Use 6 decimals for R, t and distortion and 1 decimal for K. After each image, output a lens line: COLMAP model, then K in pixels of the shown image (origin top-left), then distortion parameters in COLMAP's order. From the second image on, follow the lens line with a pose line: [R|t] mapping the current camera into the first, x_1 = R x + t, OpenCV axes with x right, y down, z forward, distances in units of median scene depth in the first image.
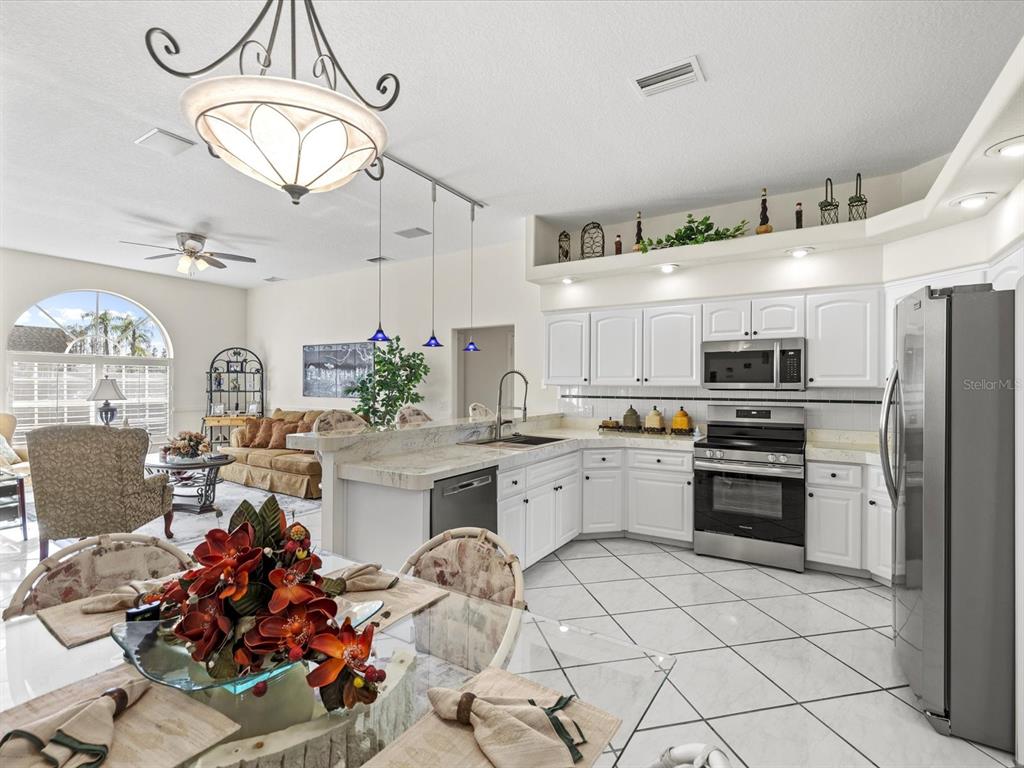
lens RADIAL K [[486.3, 0, 509.1], [0, 486.3, 382.3], [0, 0, 1]] dist [0.000184, 0.000205]
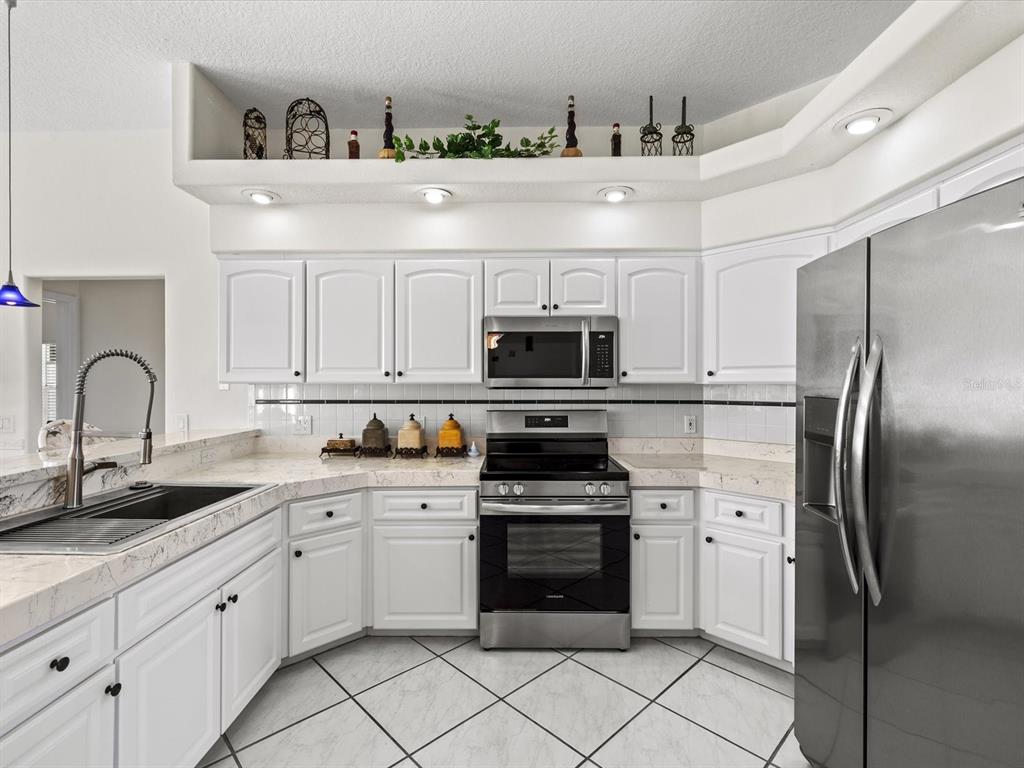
lens RADIAL K [[486.3, 0, 509.1], [0, 486.3, 382.3], [0, 0, 1]] dist [0.000184, 0.000205]
pose [[0.856793, -0.004697, 0.515638, 0.083515], [0.002547, 0.999985, 0.004877, 0.003463], [-0.515653, -0.002865, 0.856792, 0.413171]]
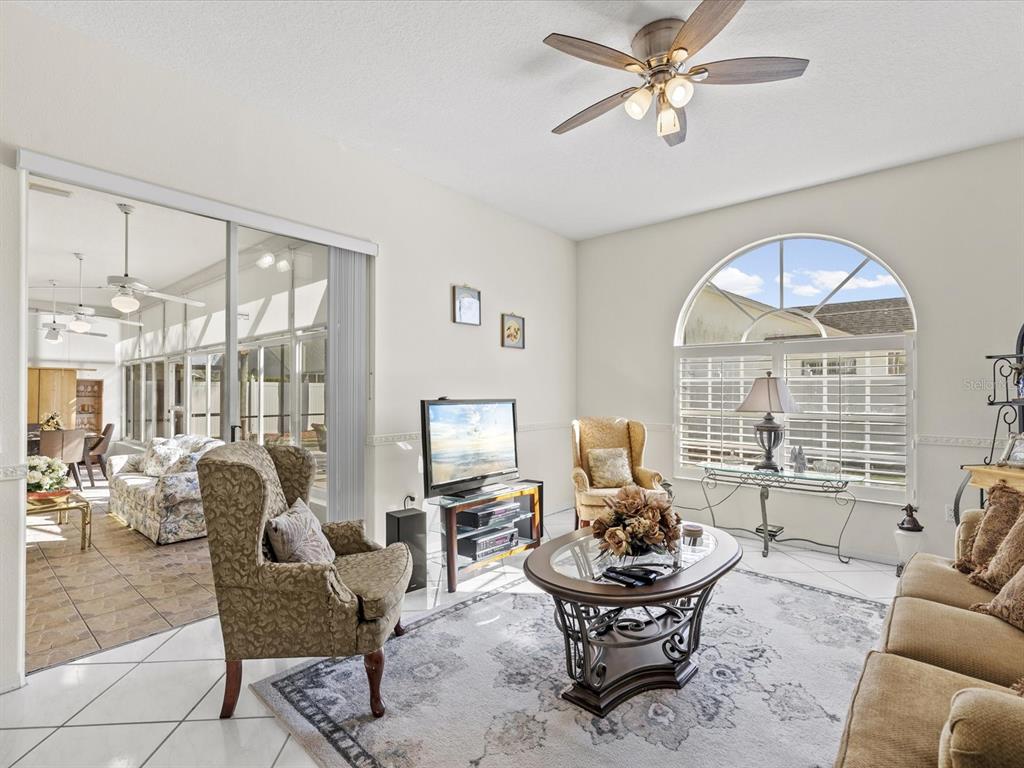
lens RADIAL K [[486.3, 0, 509.1], [0, 486.3, 382.3], [0, 0, 1]] dist [0.000184, 0.000205]
pose [[-0.161552, -0.018518, -0.986690, -0.271353], [0.000322, 0.999823, -0.018817, 0.016951], [0.986864, -0.003358, -0.161518, 1.220746]]
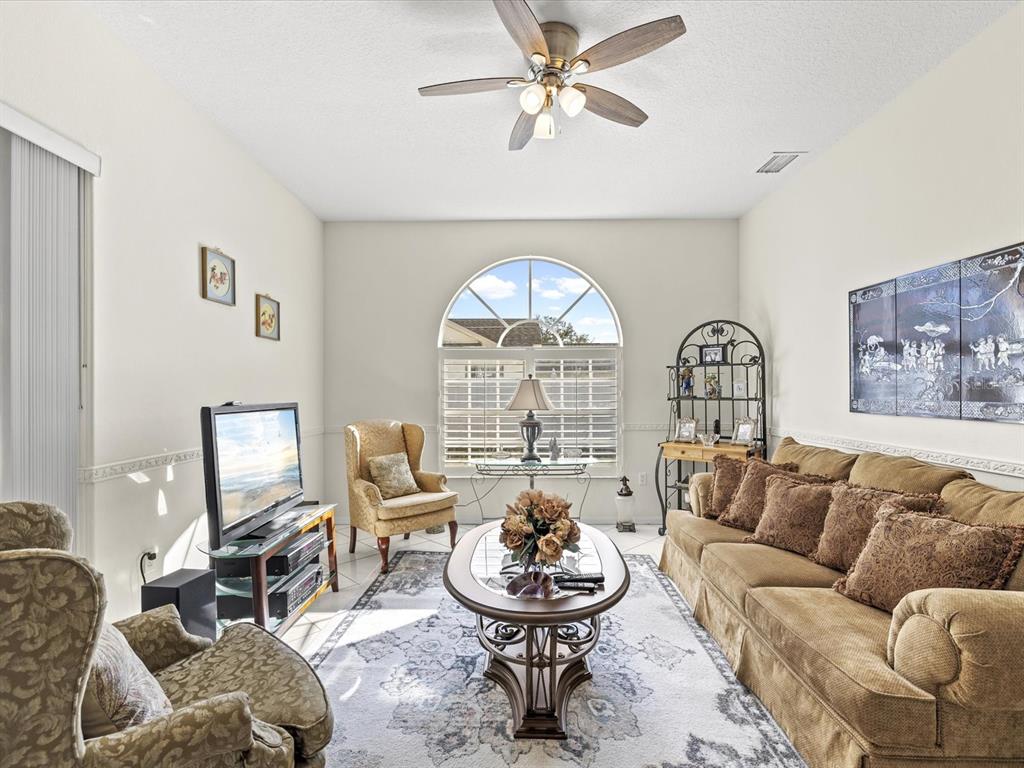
lens RADIAL K [[484.2, 0, 508.5], [0, 484.2, 385.5], [0, 0, 1]] dist [0.001641, 0.000380]
pose [[0.512557, -0.014163, -0.858536, -0.393831], [0.007003, 0.999900, -0.012314, 0.016388], [0.858625, 0.000299, 0.512605, 0.973123]]
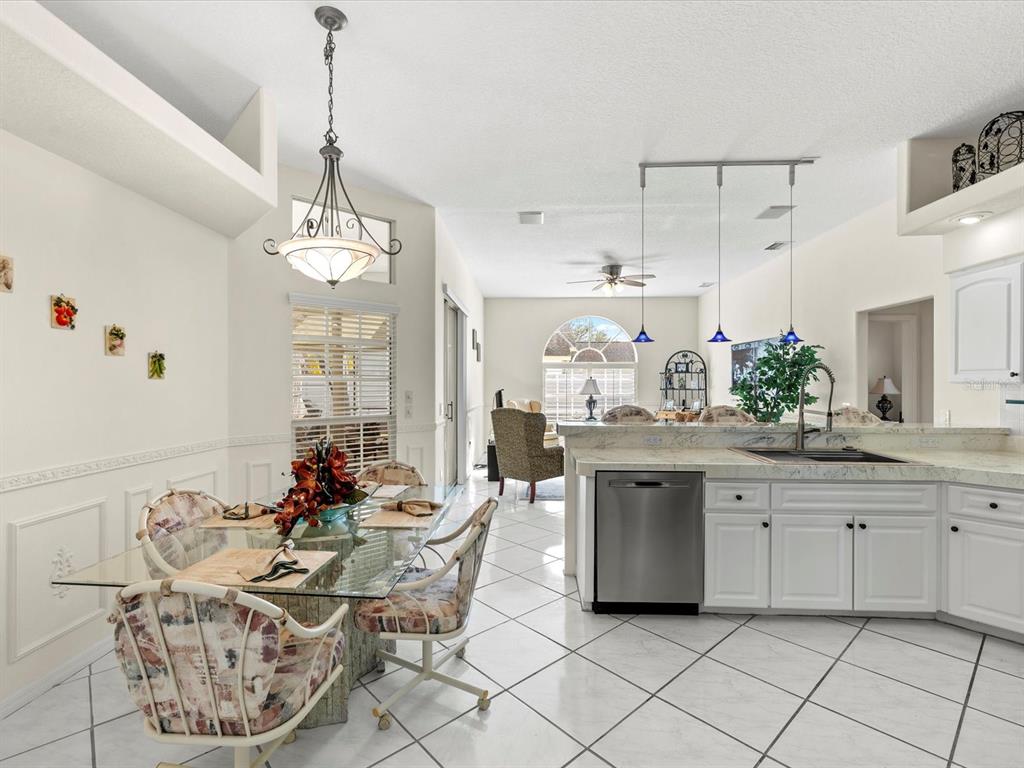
lens RADIAL K [[486.3, 0, 509.1], [0, 486.3, 382.3], [0, 0, 1]] dist [0.000184, 0.000205]
pose [[0.488314, -0.002327, -0.872665, 0.430248], [0.003780, 0.999993, -0.000552, 0.002821], [0.872660, -0.003029, 0.488320, 0.179345]]
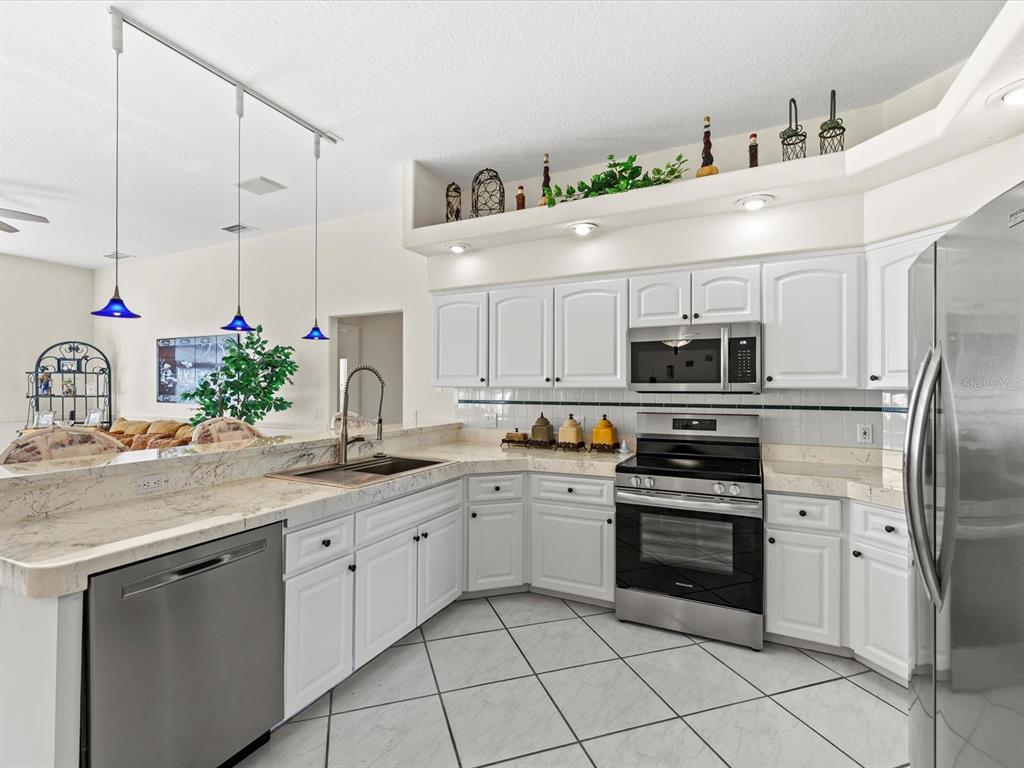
lens RADIAL K [[486.2, 0, 506.1], [0, 486.2, 382.7], [0, 0, 1]] dist [0.001047, 0.000316]
pose [[0.996062, -0.002090, 0.088631, 0.144039], [0.002467, 0.999988, -0.004136, 0.002784], [-0.088622, 0.004338, 0.996056, 0.273481]]
